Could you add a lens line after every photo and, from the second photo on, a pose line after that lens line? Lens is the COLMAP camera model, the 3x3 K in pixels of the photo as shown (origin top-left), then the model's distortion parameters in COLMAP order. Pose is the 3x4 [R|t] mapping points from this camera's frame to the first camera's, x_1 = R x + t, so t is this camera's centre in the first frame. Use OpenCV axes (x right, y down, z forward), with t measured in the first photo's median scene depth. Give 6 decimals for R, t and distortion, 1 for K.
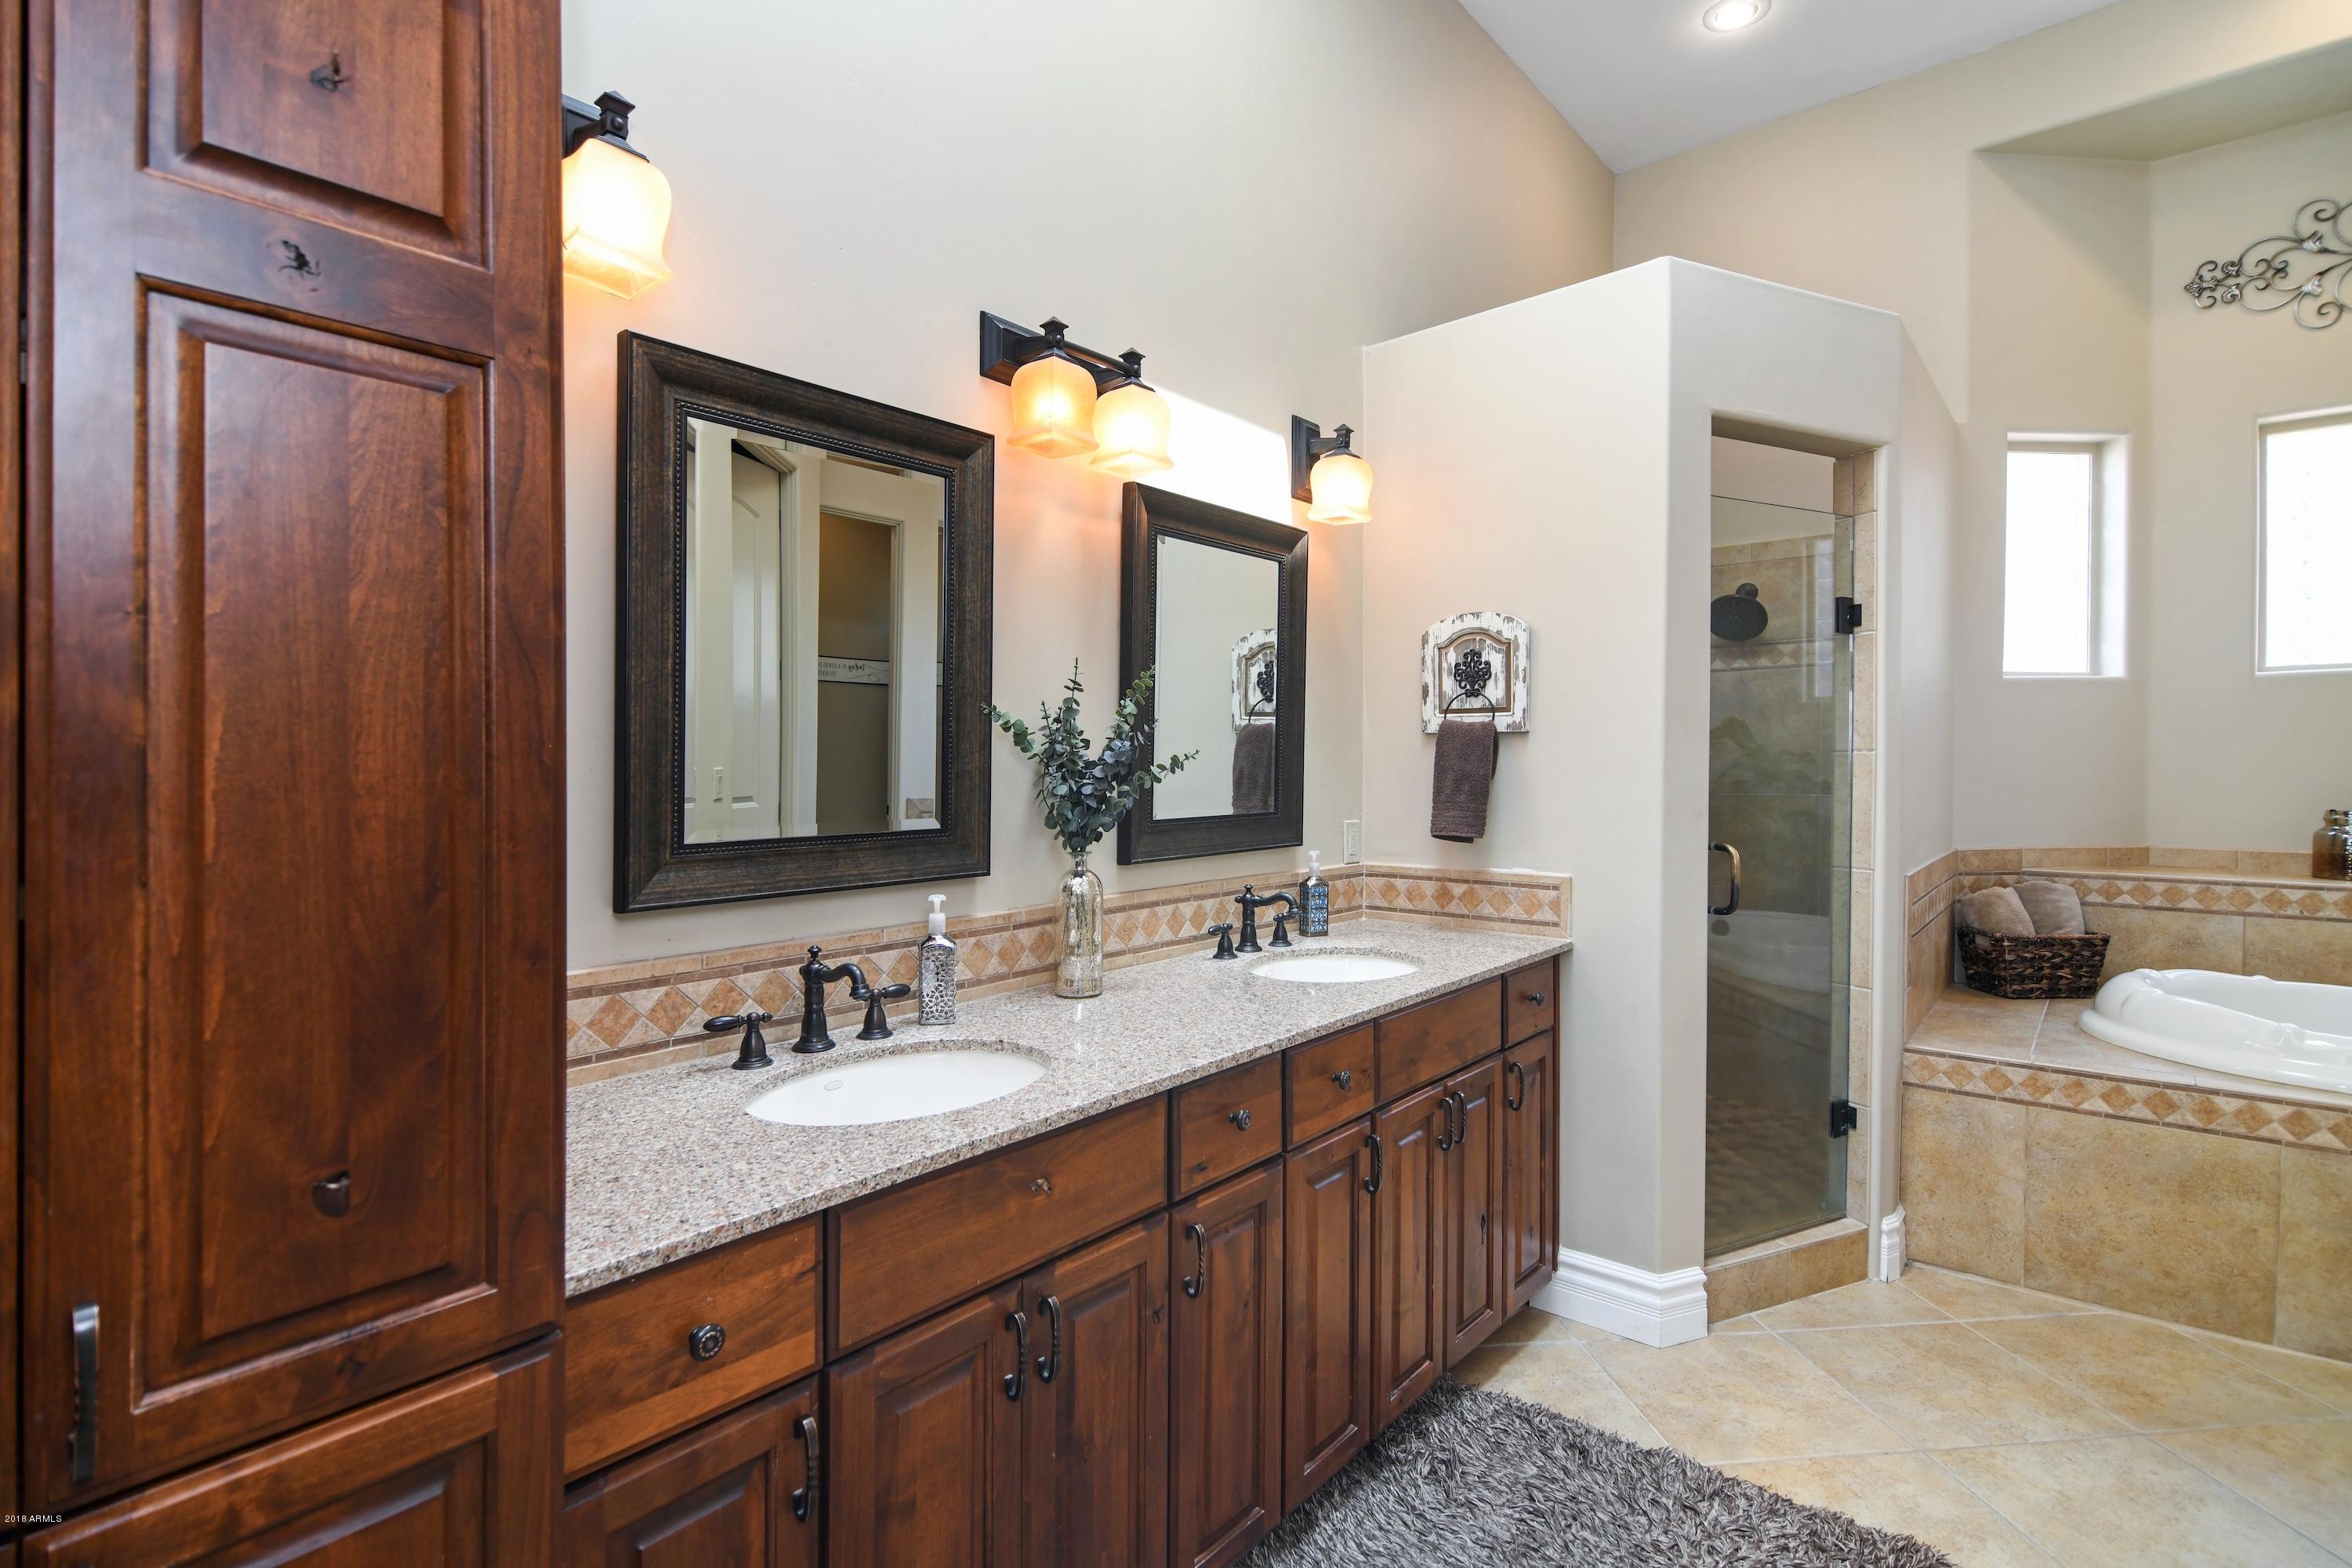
lens RADIAL K [[1127.7, 0, 1179.2], [0, 1127.7, 788.7], [0, 0, 1]] dist [-0.019424, -0.000474]
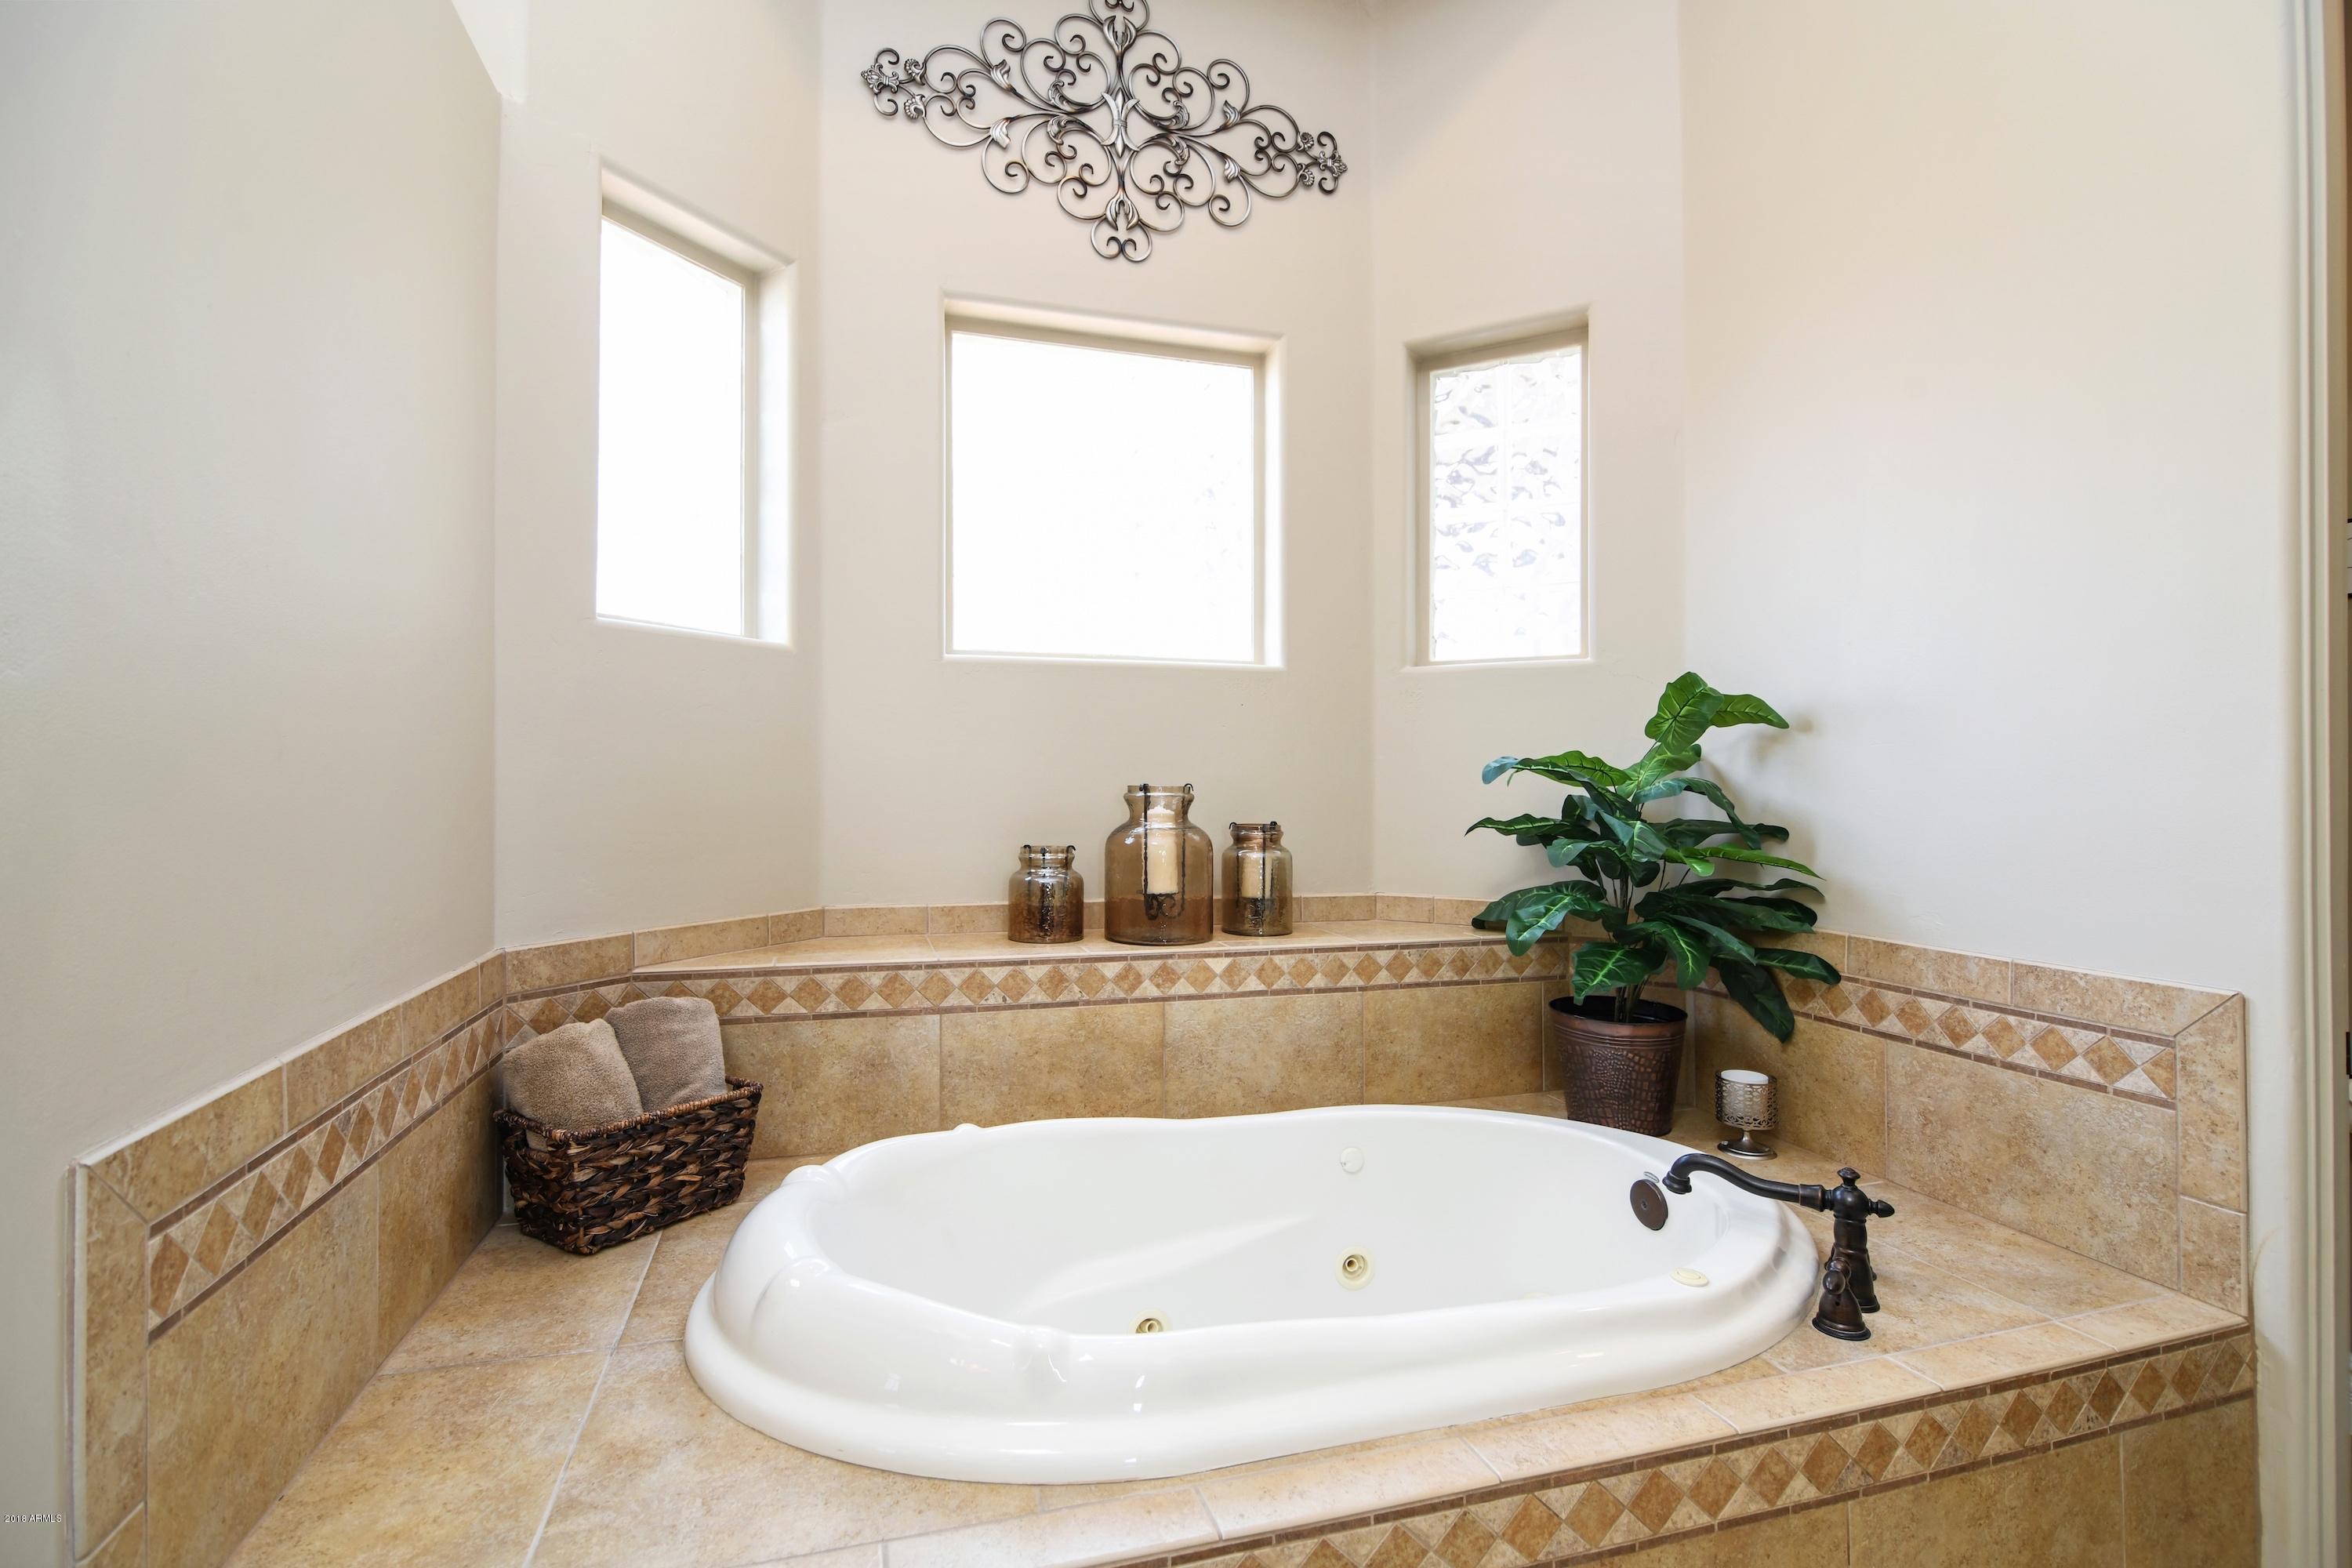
lens RADIAL K [[1073.7, 0, 1173.7], [0, 1073.7, 788.1], [0, 0, 1]] dist [0.005549, -0.007882]
pose [[0.532951, 0.002920, 0.846141, 0.474447], [0.017076, 0.999753, -0.014205, -0.006955], [-0.845974, 0.022019, 0.532769, 0.516116]]
